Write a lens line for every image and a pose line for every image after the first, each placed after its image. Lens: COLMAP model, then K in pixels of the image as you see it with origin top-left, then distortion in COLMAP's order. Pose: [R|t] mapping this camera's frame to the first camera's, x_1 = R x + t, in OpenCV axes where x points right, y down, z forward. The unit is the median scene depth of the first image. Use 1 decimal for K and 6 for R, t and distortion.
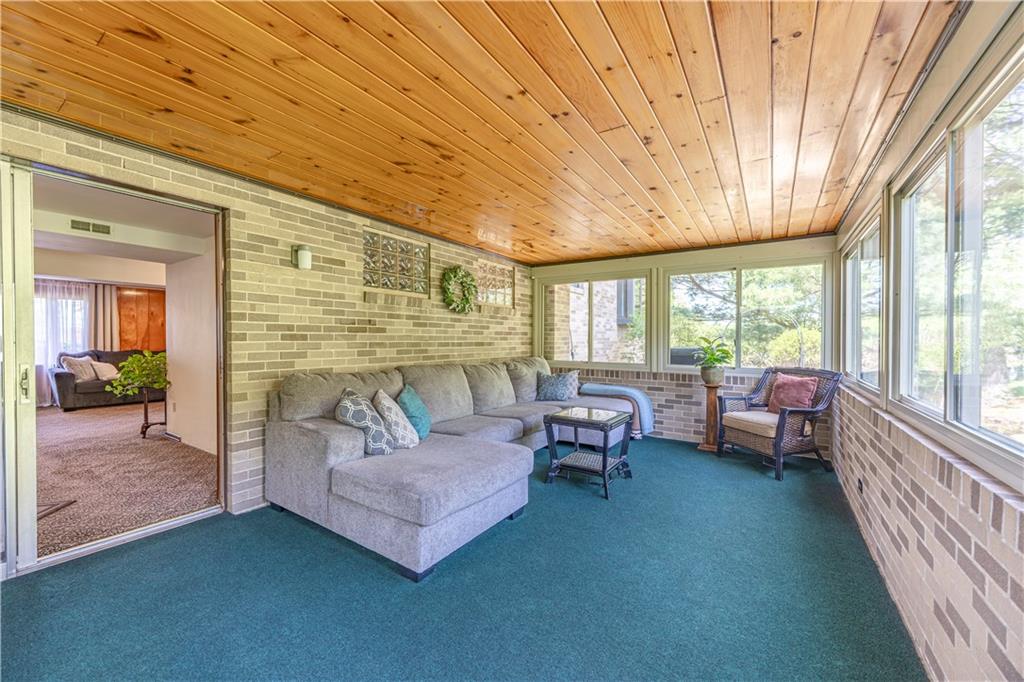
lens RADIAL K [[401.7, 0, 511.0], [0, 401.7, 346.4], [0, 0, 1]] dist [0.000946, 0.000203]
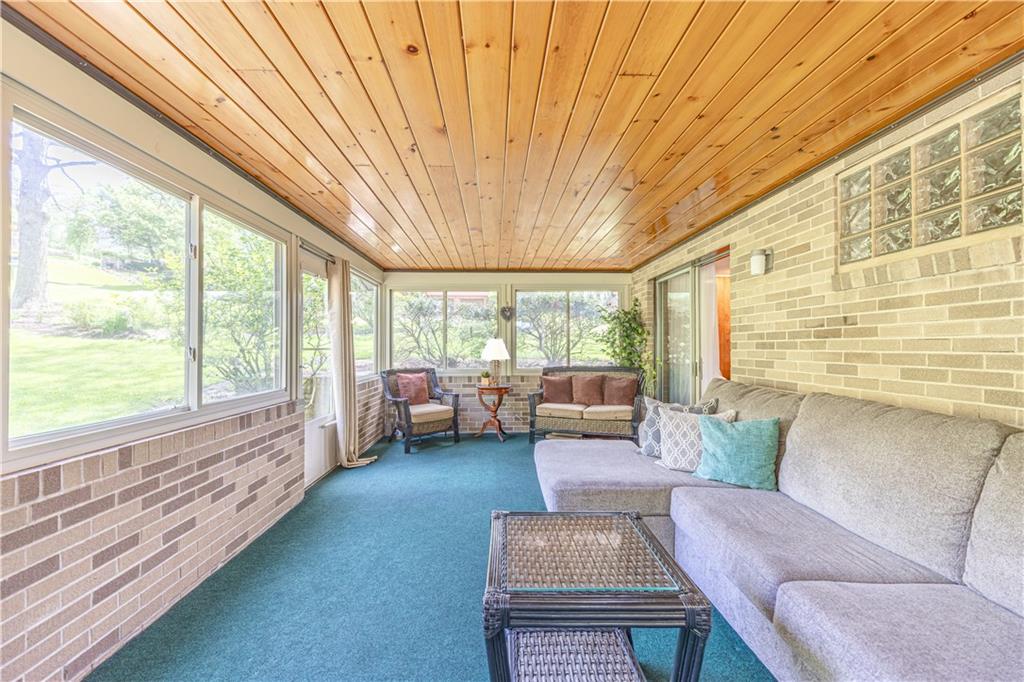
lens RADIAL K [[401.7, 0, 506.1], [0, 401.7, 341.1], [0, 0, 1]] dist [0.000946, 0.000203]
pose [[-0.824578, -0.003131, -0.565740, 0.480563], [-0.002902, 0.999995, -0.001304, -0.028162], [0.565741, 0.000567, -0.824582, 1.326203]]
